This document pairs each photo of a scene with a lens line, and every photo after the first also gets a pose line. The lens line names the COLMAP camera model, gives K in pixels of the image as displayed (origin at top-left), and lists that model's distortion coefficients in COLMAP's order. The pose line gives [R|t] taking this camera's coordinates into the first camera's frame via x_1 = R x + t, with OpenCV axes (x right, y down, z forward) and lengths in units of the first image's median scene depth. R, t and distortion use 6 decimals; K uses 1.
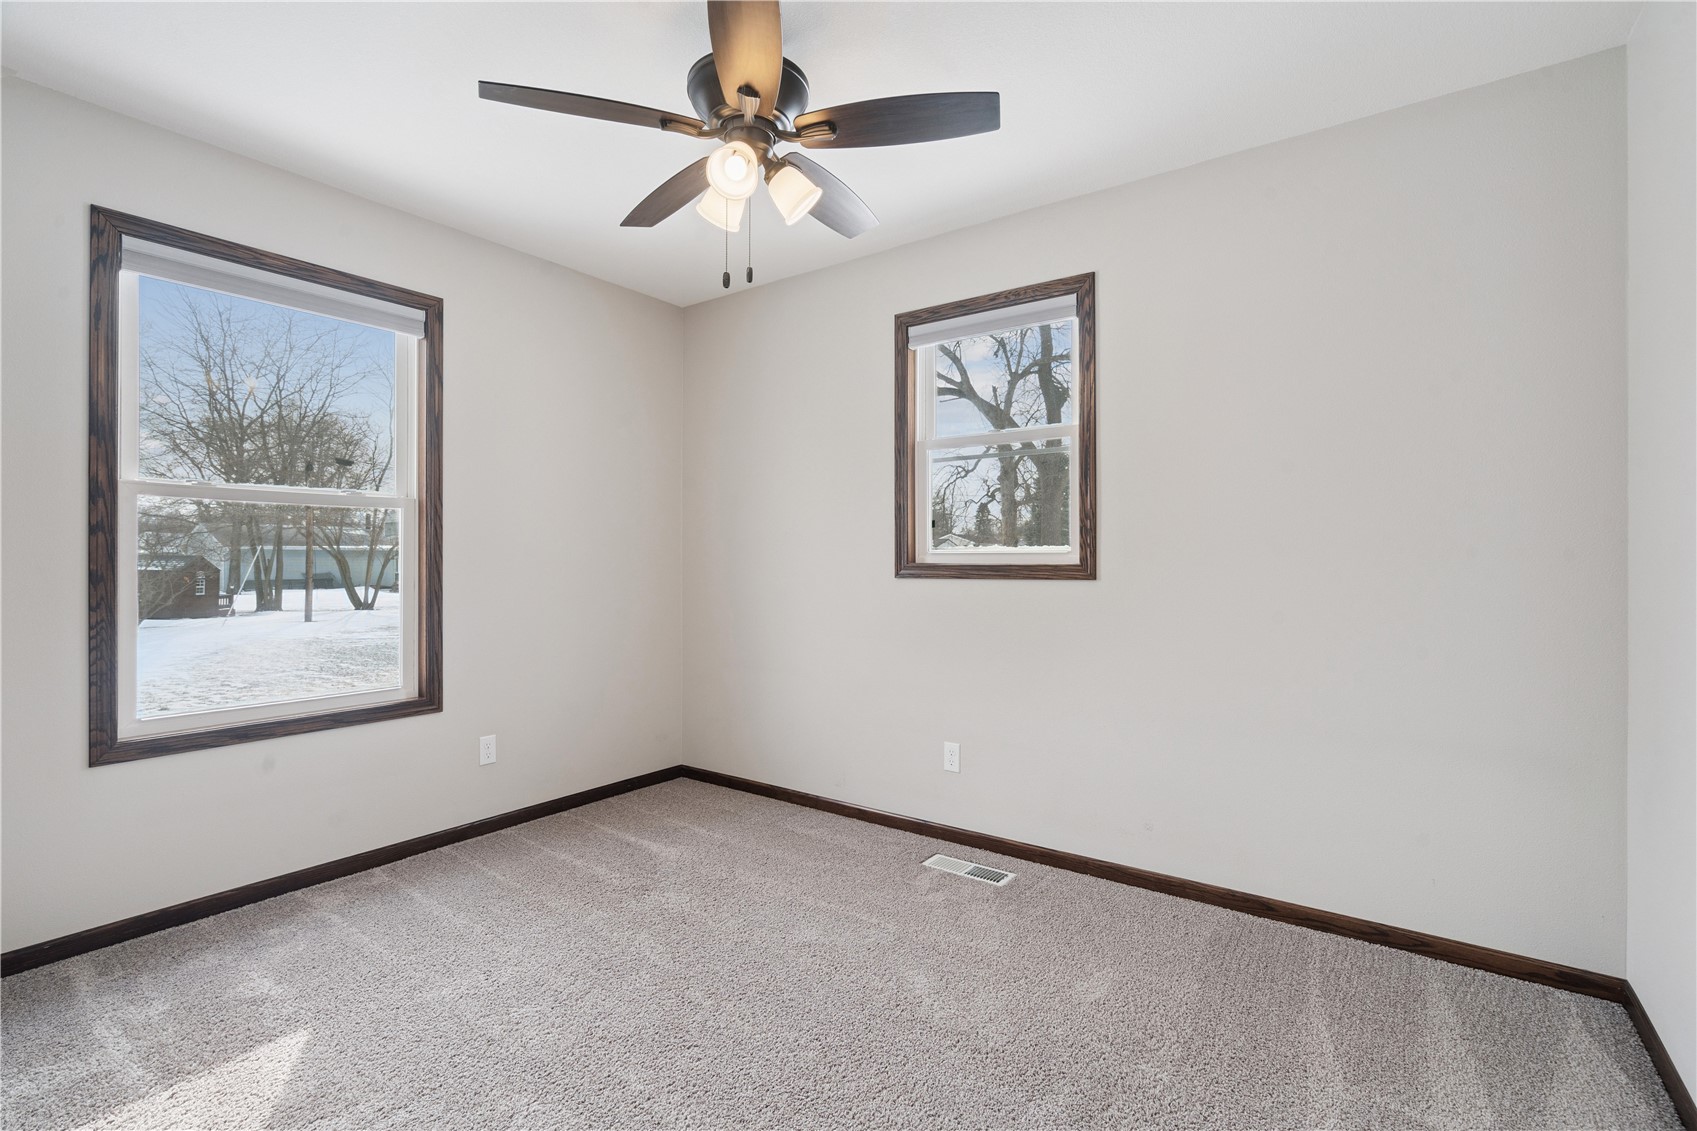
lens RADIAL K [[769.6, 0, 844.8], [0, 769.6, 572.9], [0, 0, 1]] dist [-0.006940, 0.000725]
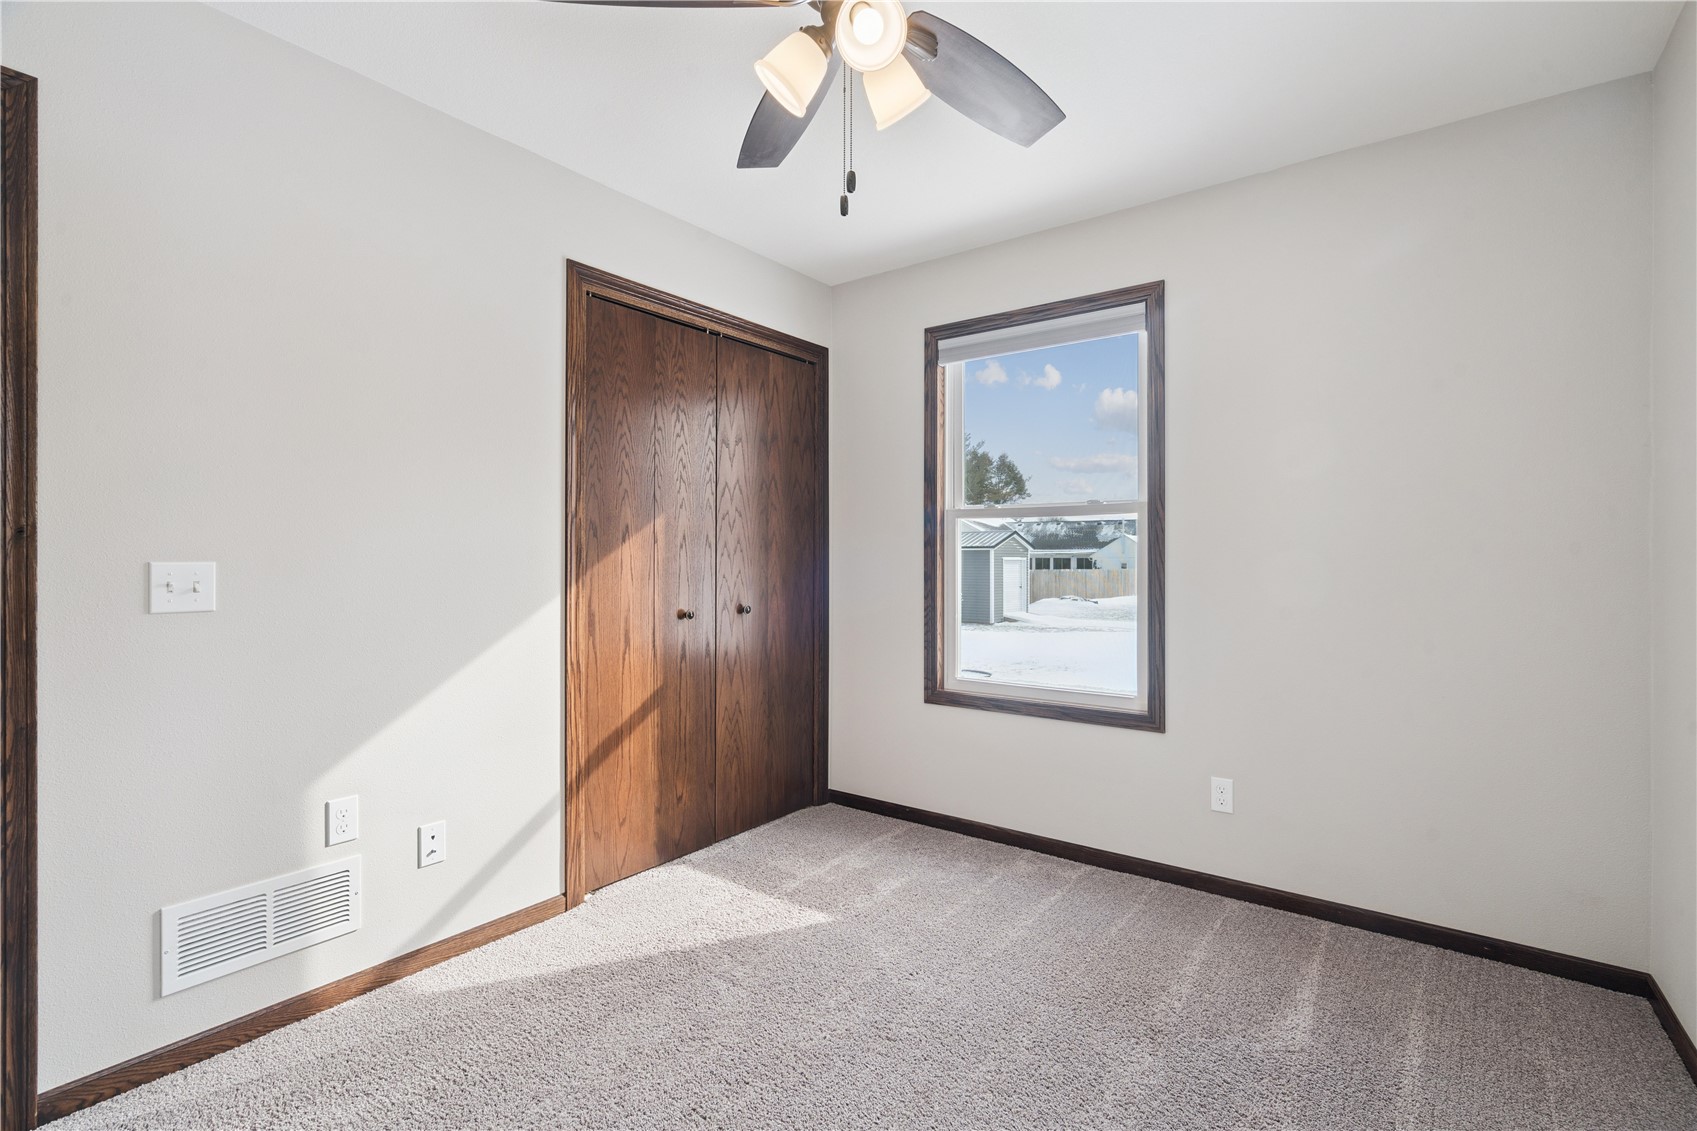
lens RADIAL K [[769.6, 0, 844.8], [0, 769.6, 572.9], [0, 0, 1]] dist [-0.006940, 0.000725]
pose [[-0.010781, 0.015043, -0.999829, 0.434274], [-0.019267, 0.999698, 0.015249, -0.017718], [0.999756, 0.019428, -0.010488, 0.705685]]
